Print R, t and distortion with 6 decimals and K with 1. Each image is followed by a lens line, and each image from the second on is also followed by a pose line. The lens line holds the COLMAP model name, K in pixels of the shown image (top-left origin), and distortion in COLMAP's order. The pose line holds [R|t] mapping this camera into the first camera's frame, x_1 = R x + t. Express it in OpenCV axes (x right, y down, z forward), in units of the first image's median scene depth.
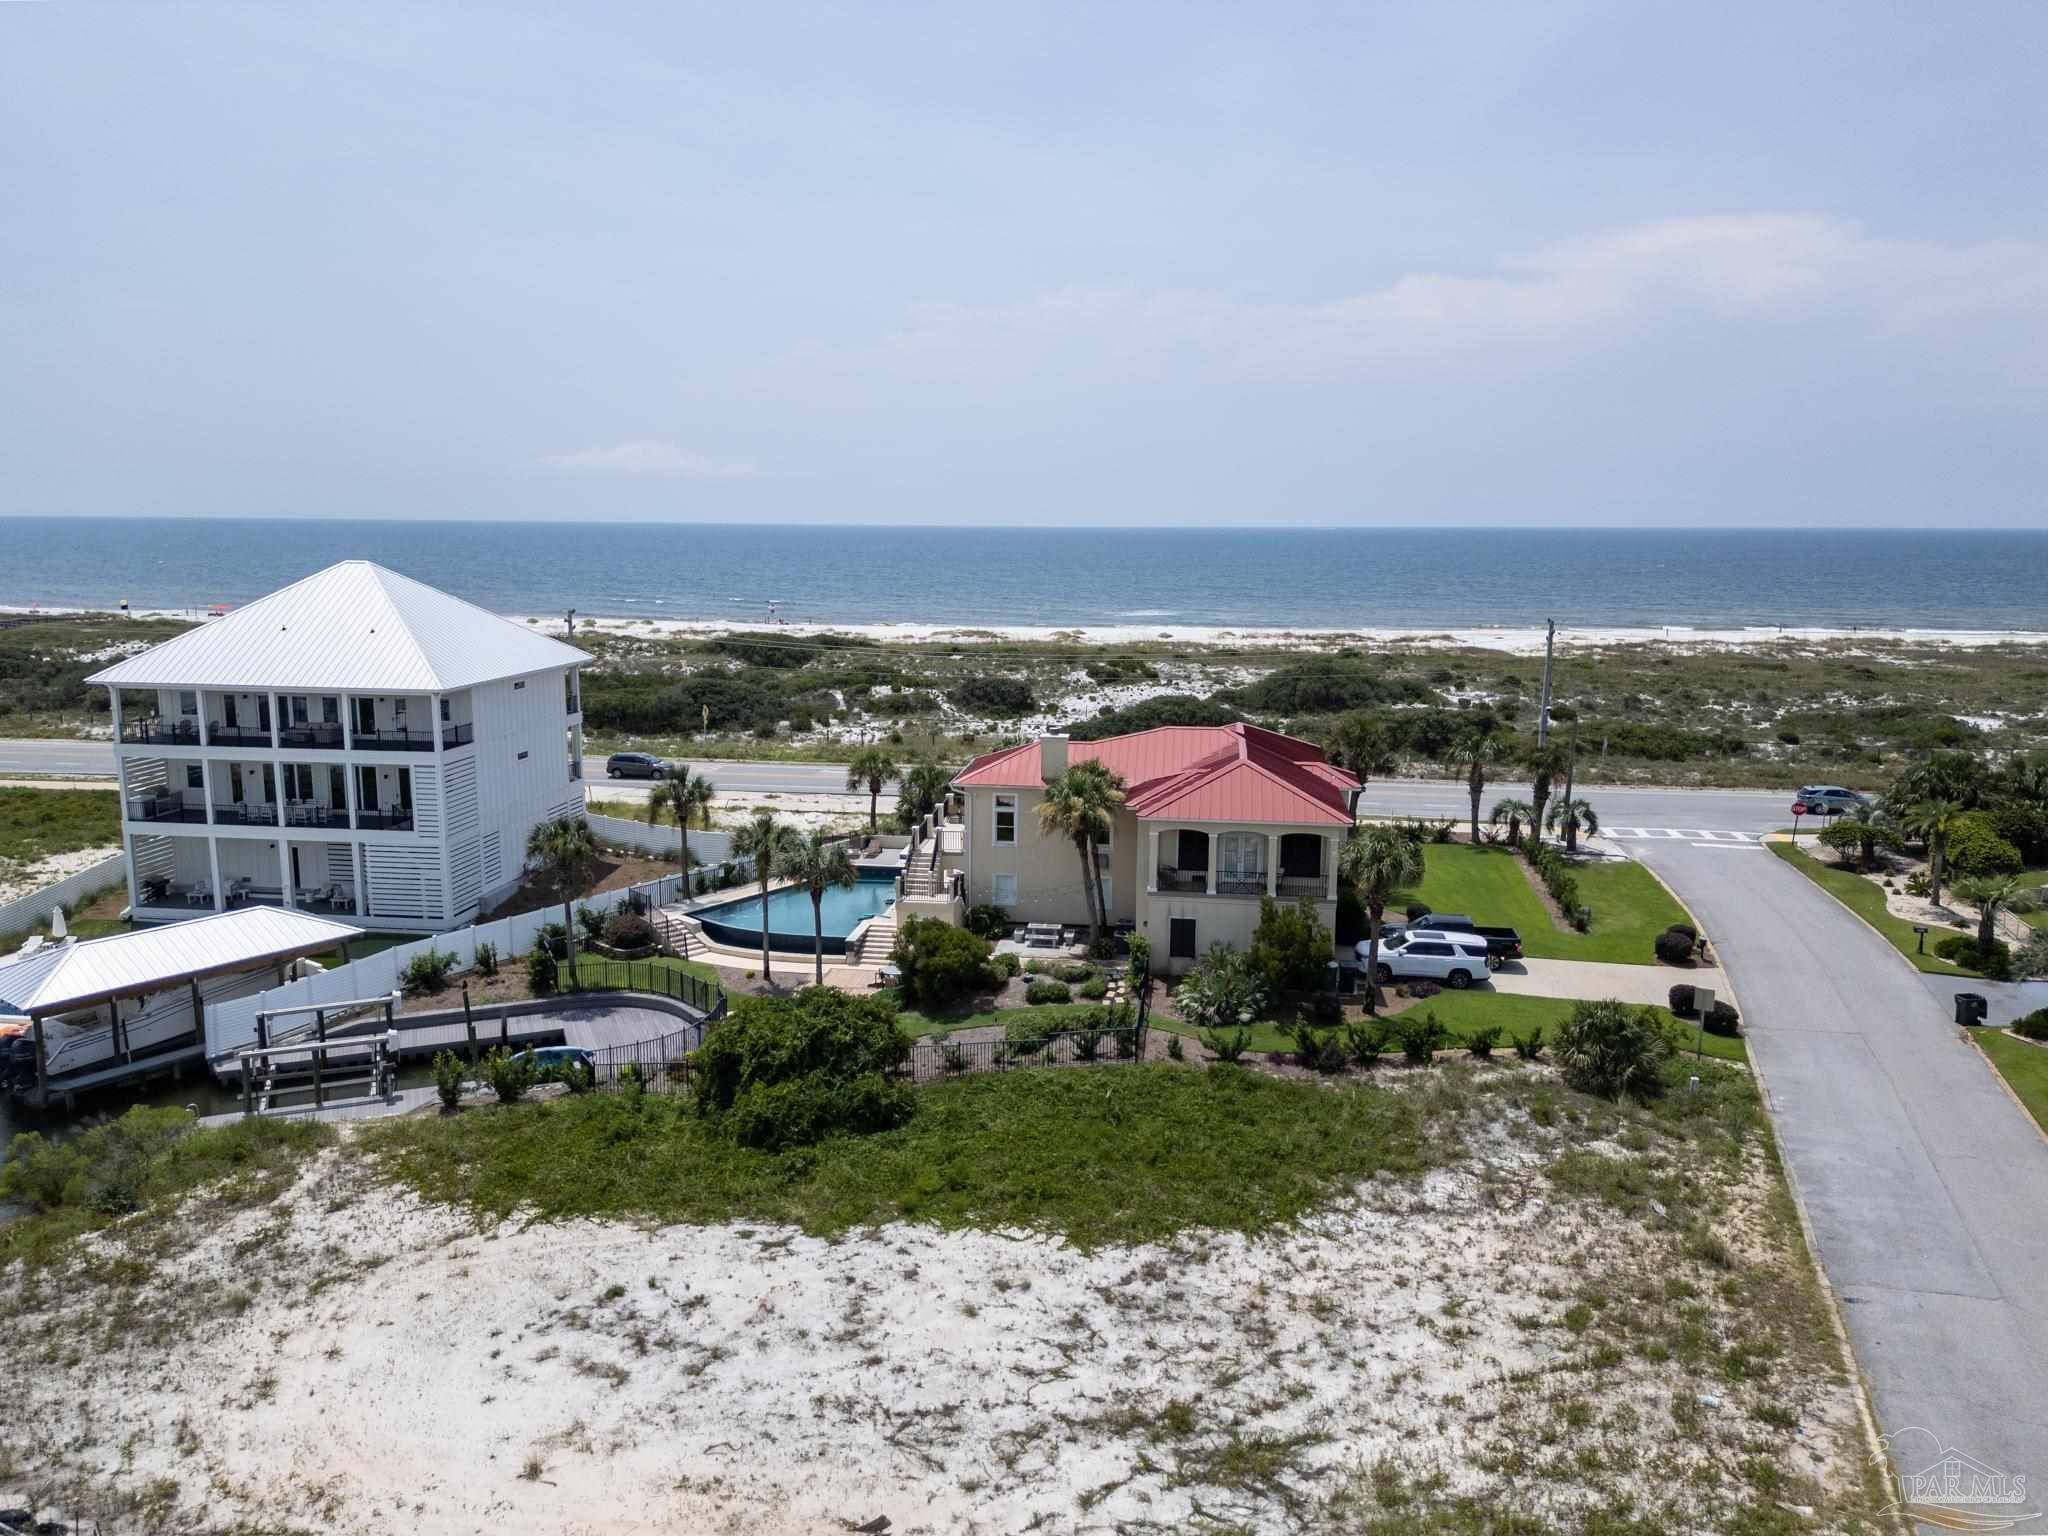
lens RADIAL K [[1454.5, 0, 1024.0], [0, 1454.5, 768.0], [0, 0, 1]] dist [0.072632, -0.066258]
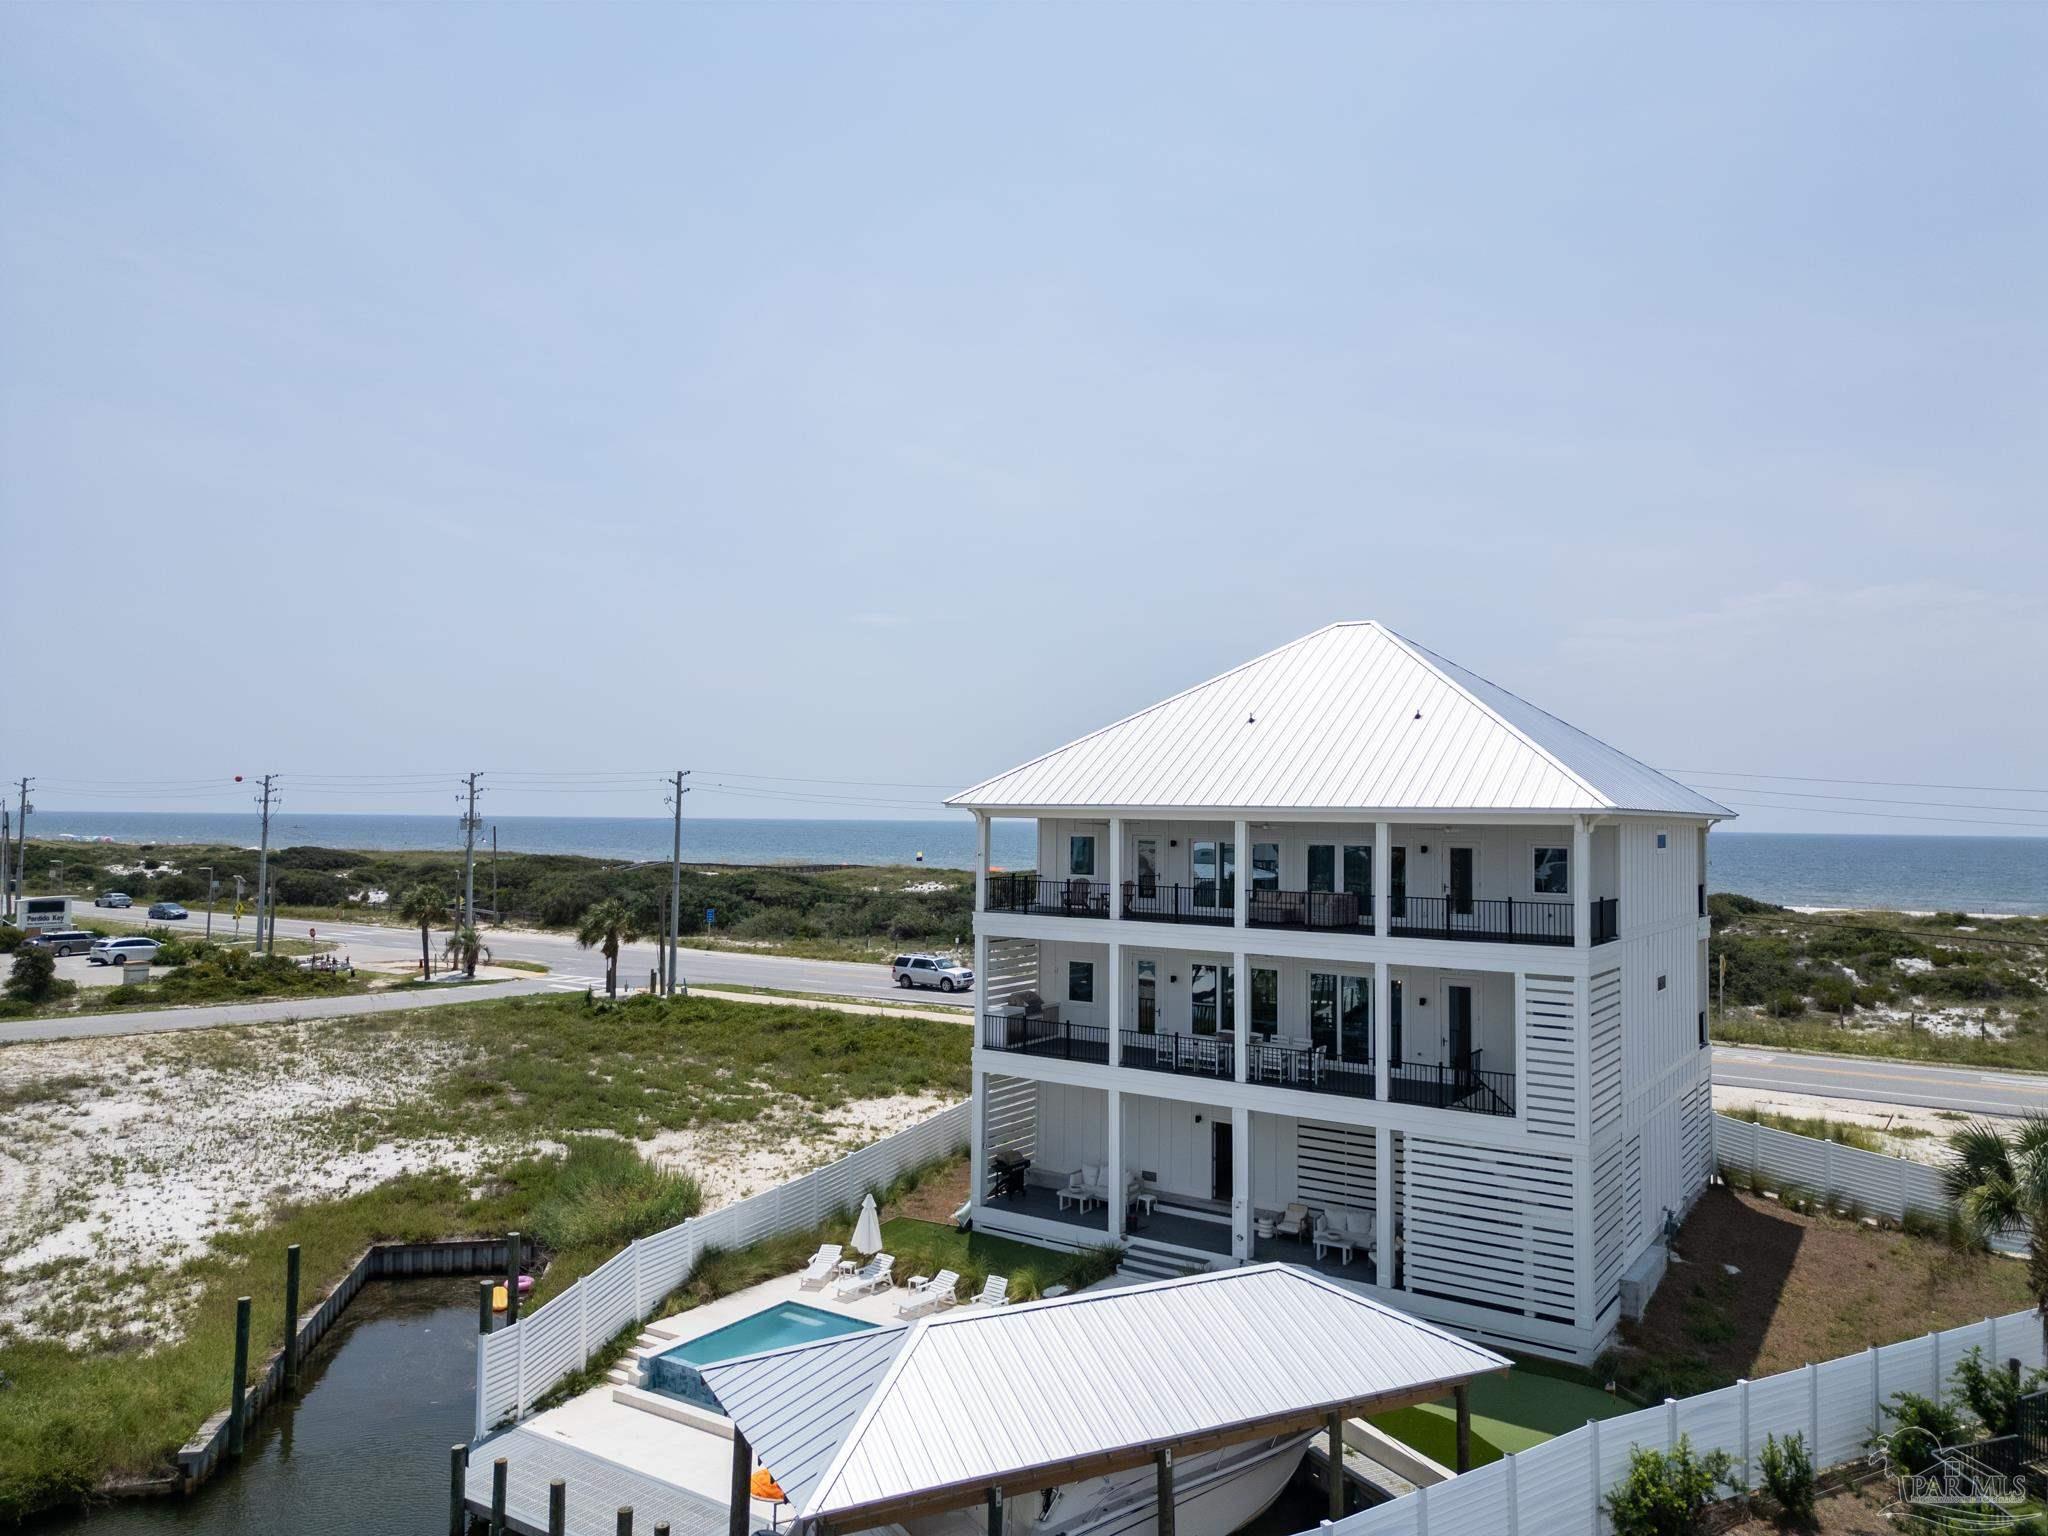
lens RADIAL K [[1451.9, 0, 1017.7], [0, 1451.9, 759.7], [0, 0, 1]] dist [0.021807, -0.004035]
pose [[0.894140, -0.012688, -0.447607, -0.568119], [-0.081866, 0.978119, -0.191261, 0.054646], [0.440240, 0.207658, 0.873537, 0.821435]]
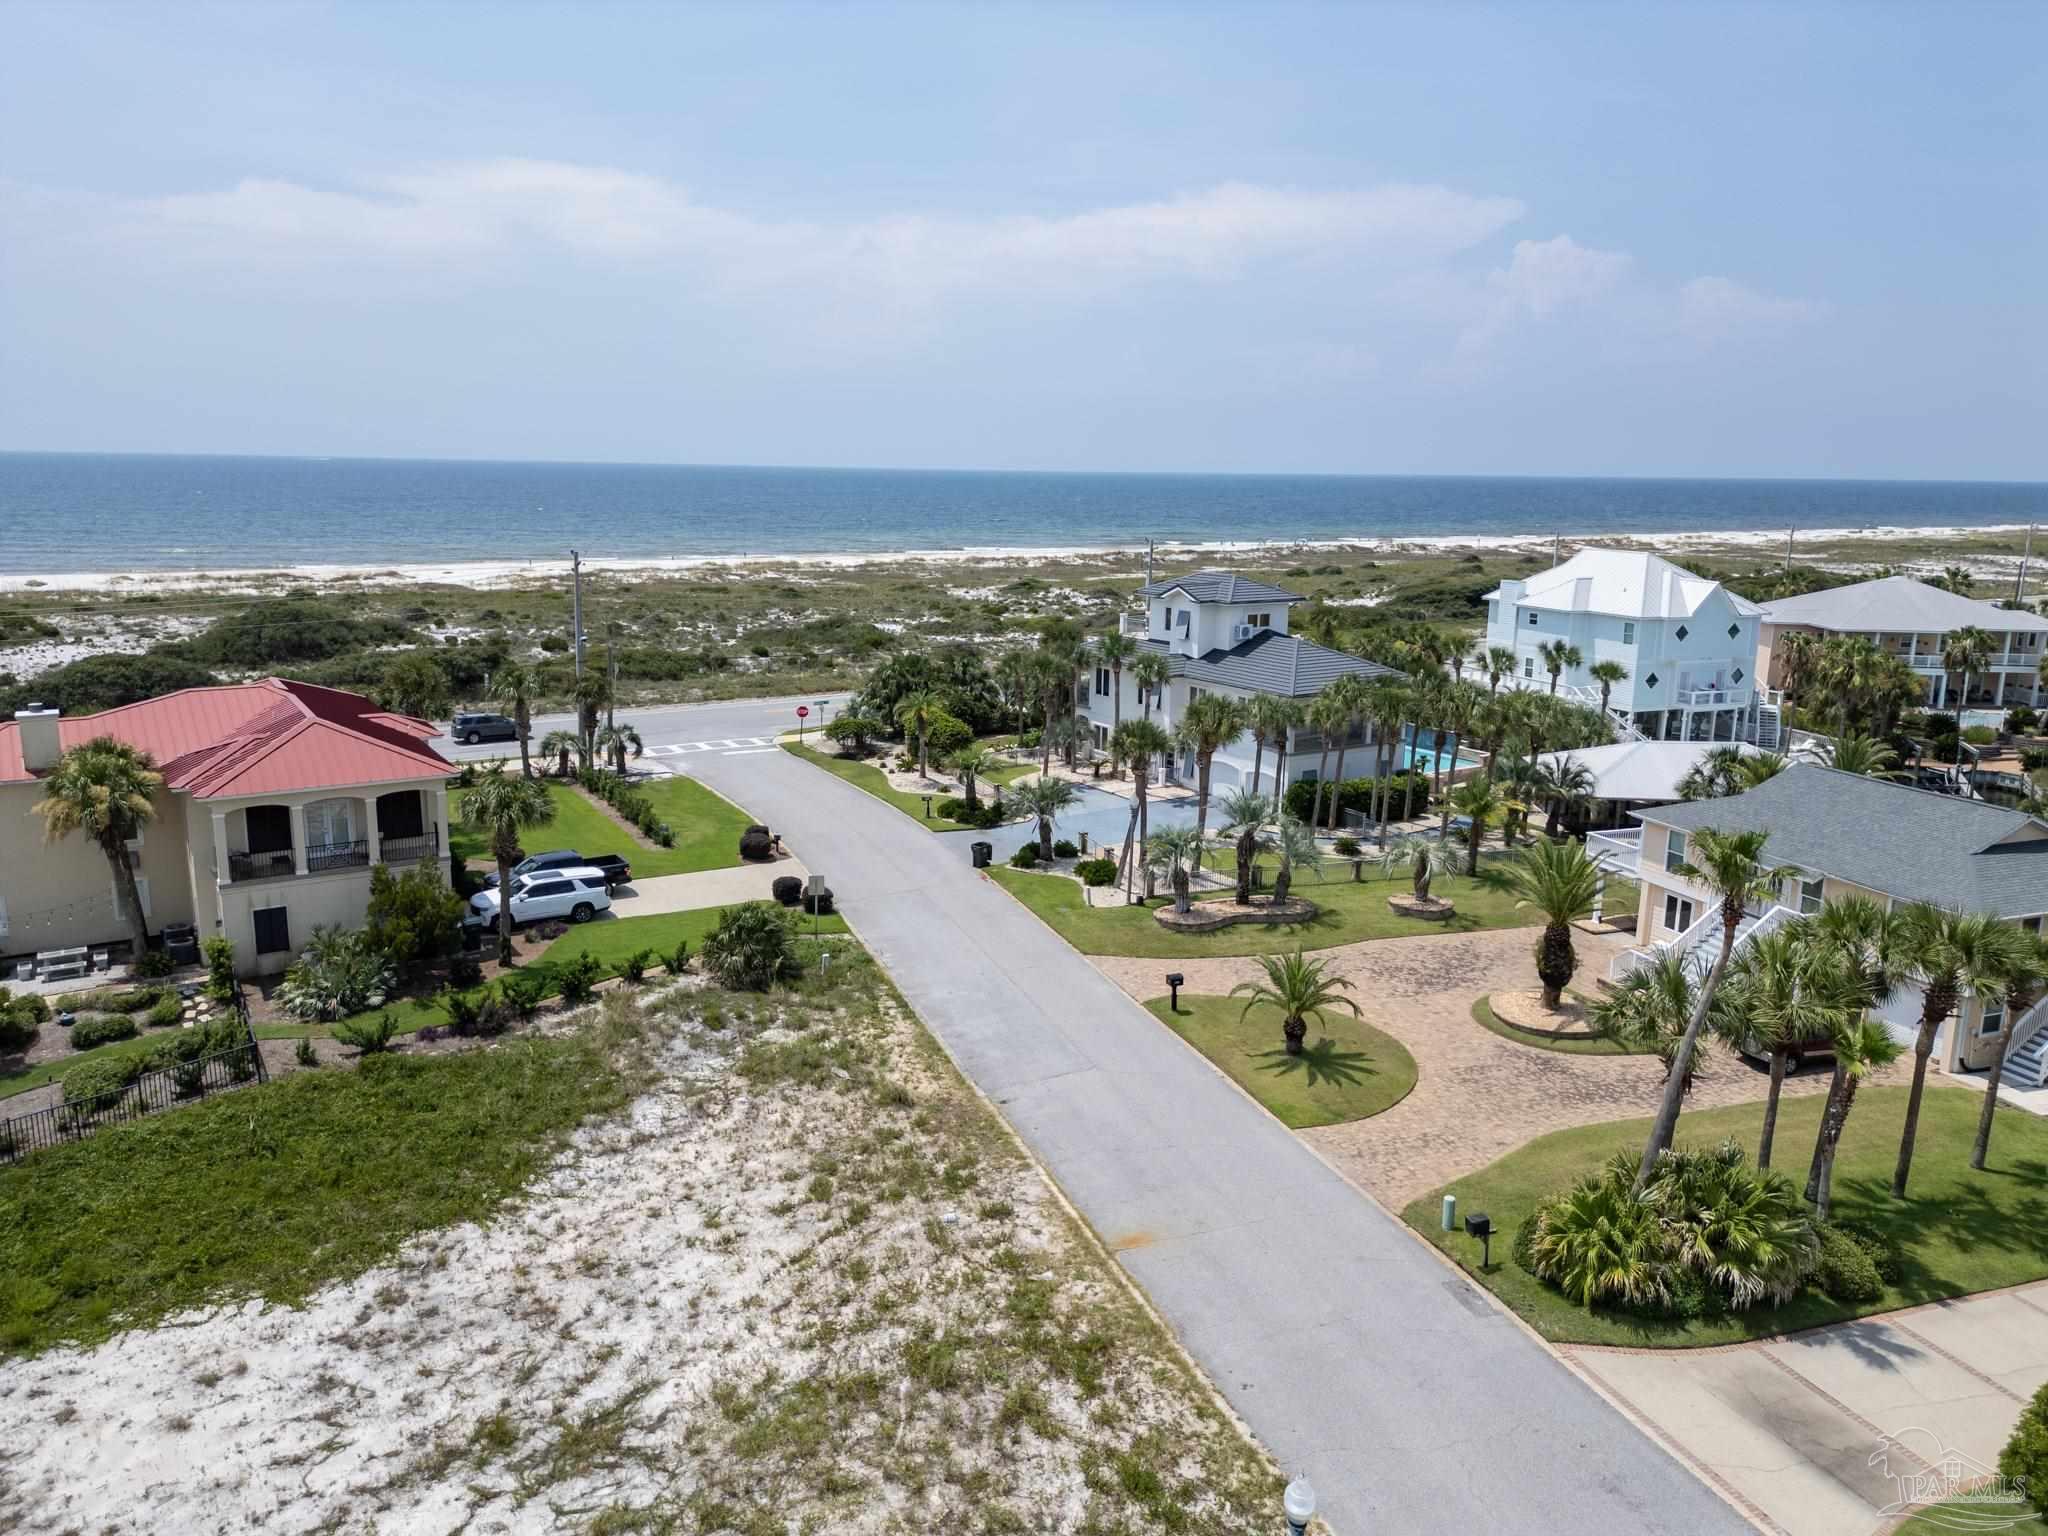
lens RADIAL K [[1436.2, 0, 1022.3], [0, 1436.2, 769.6], [0, 0, 1]] dist [0.068802, -0.061904]
pose [[0.756940, -0.128988, 0.640628, -0.135714], [0.098162, 0.991646, 0.083681, -0.009062], [-0.646070, -0.000456, 0.763278, 0.072997]]
